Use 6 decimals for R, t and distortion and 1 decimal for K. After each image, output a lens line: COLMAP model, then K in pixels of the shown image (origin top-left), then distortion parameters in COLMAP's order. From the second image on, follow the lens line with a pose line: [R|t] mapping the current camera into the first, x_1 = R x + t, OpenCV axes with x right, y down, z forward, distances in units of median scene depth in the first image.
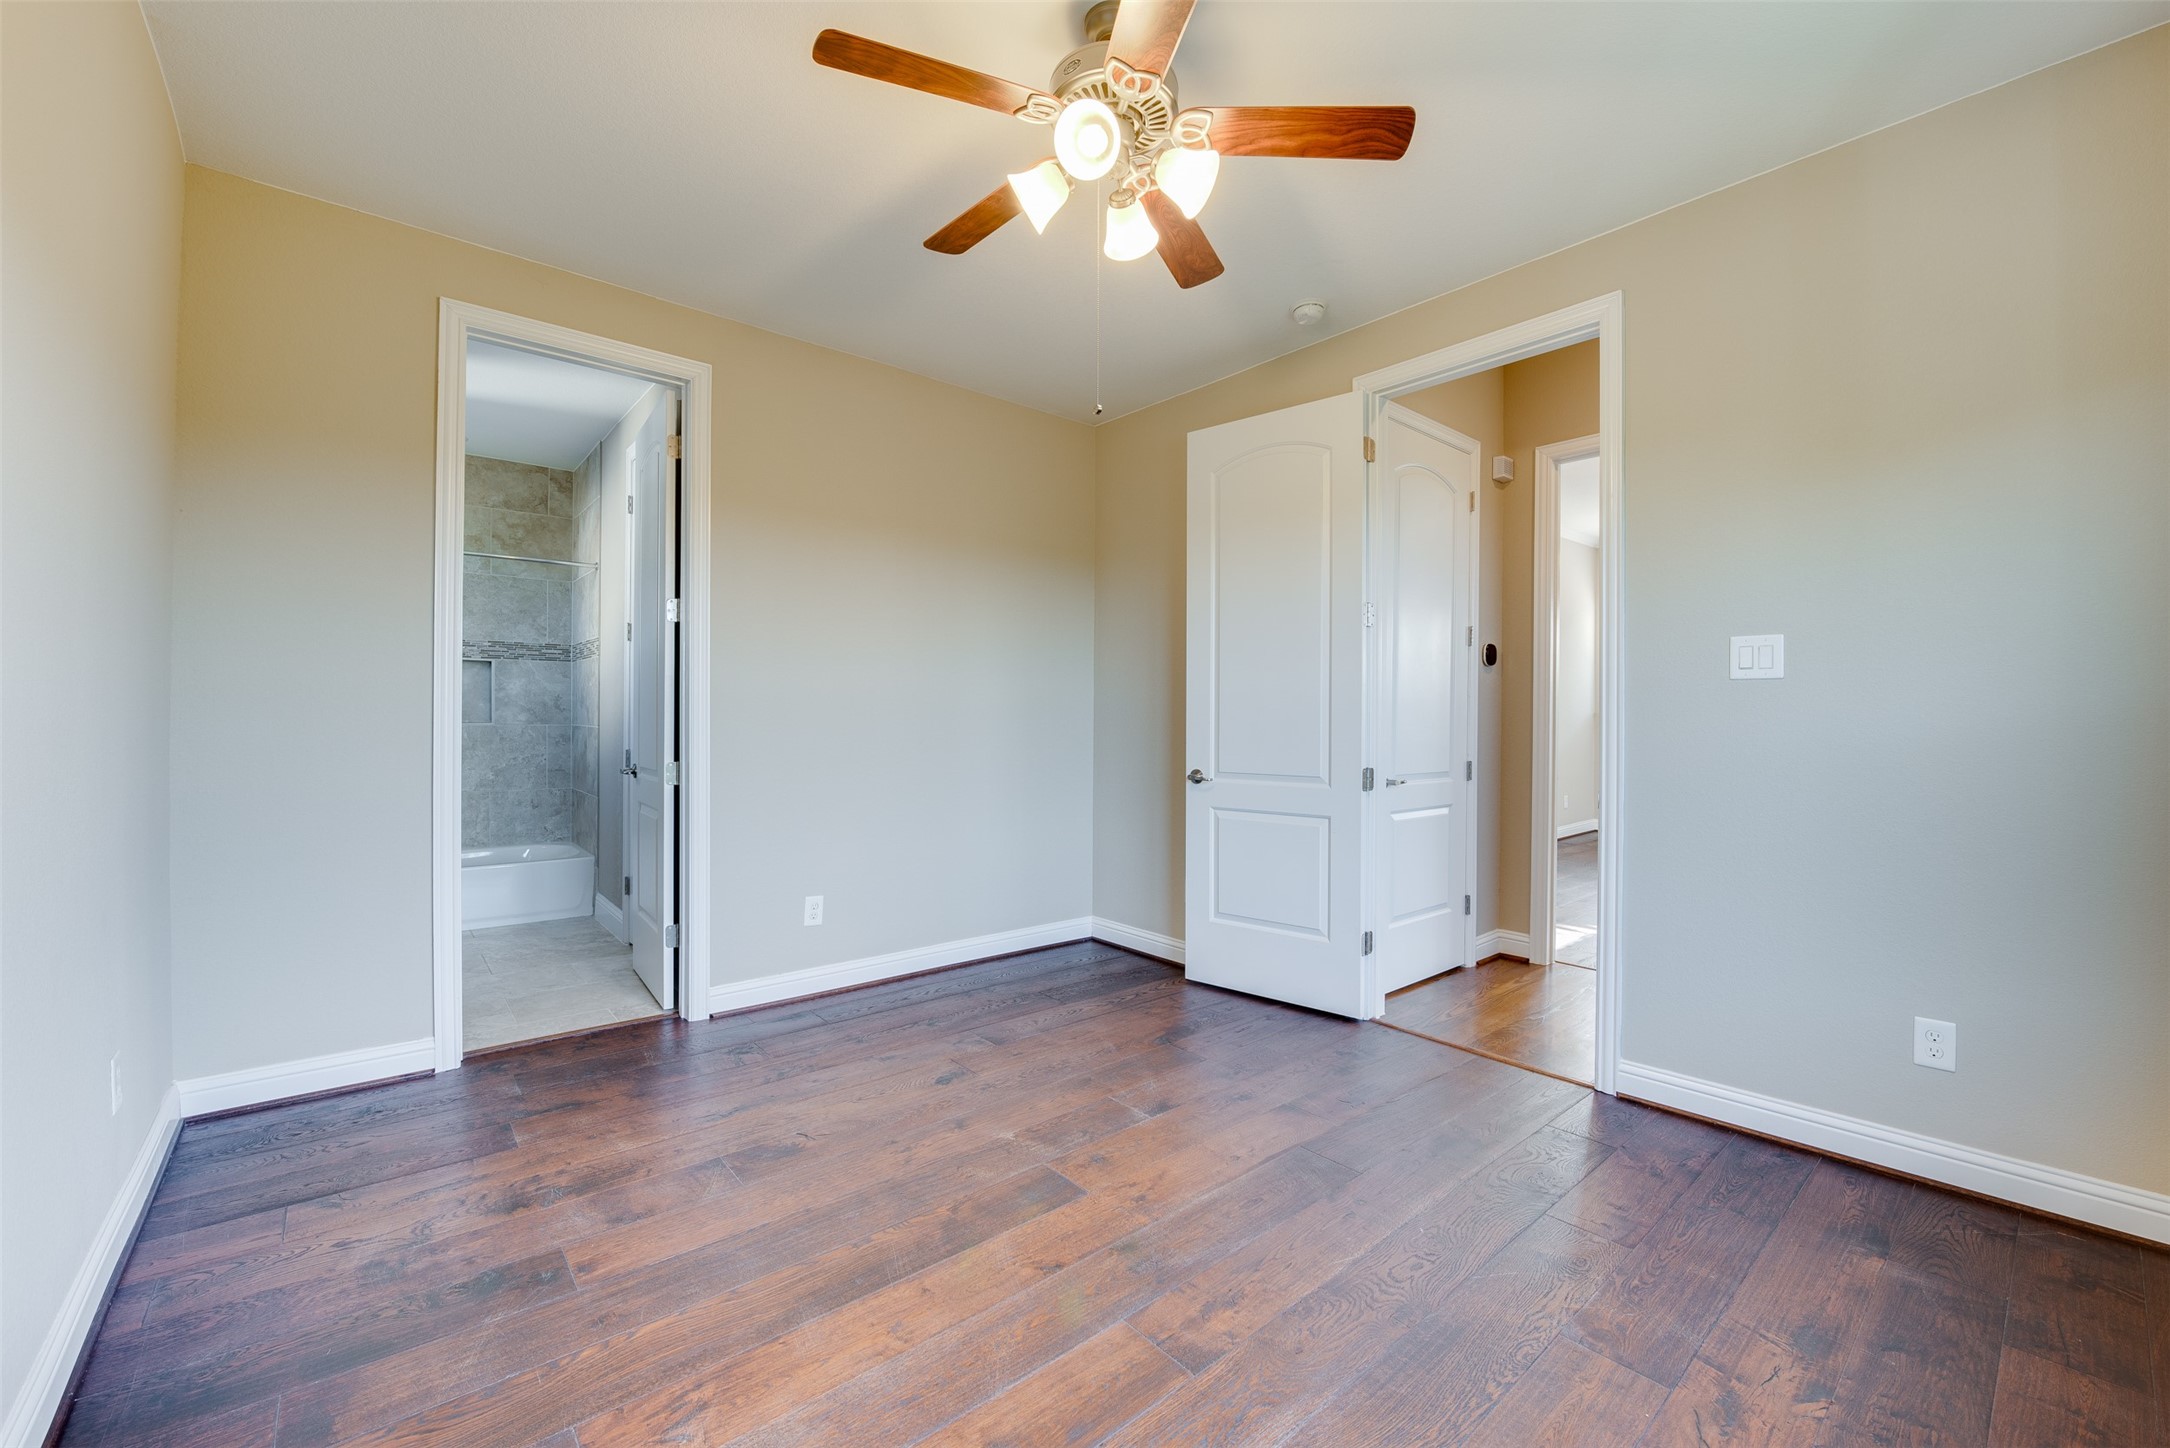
lens RADIAL K [[875.0, 0, 1082.3], [0, 875.0, 721.3], [0, 0, 1]] dist [-0.010435, -0.002689]
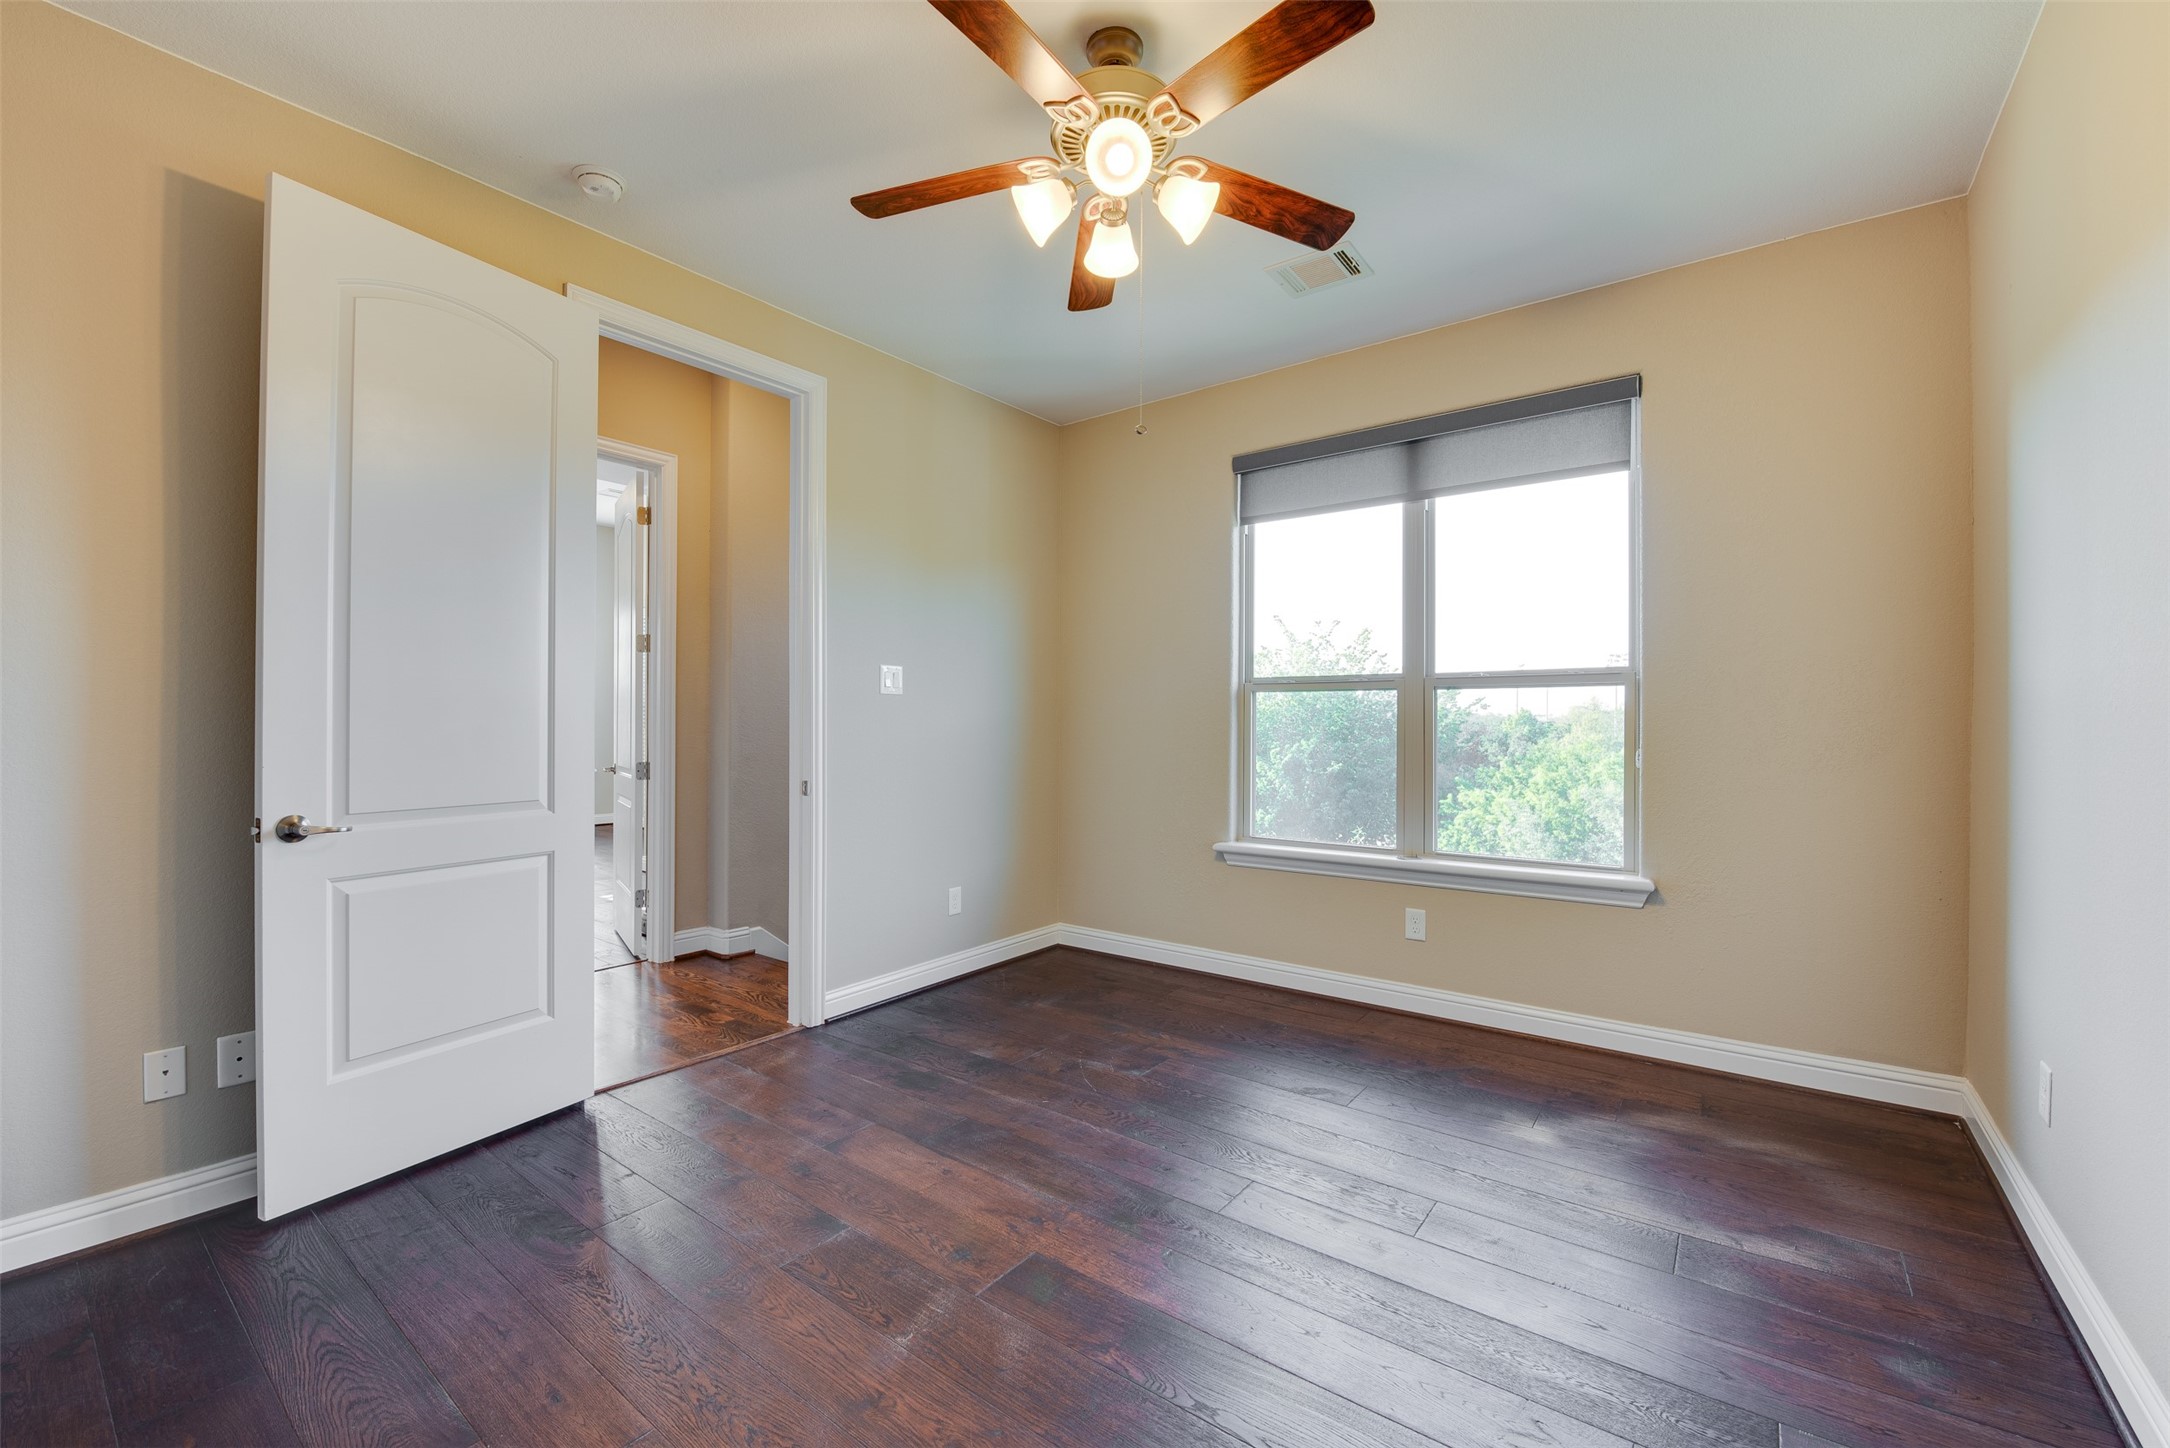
lens RADIAL K [[875.0, 0, 1082.3], [0, 875.0, 721.3], [0, 0, 1]] dist [-0.010435, -0.002689]
pose [[-0.209711, 0.001019, 0.977763, -0.757055], [0.004977, 0.999988, 0.000025, -0.000774], [-0.977751, 0.004872, -0.209714, 0.988481]]
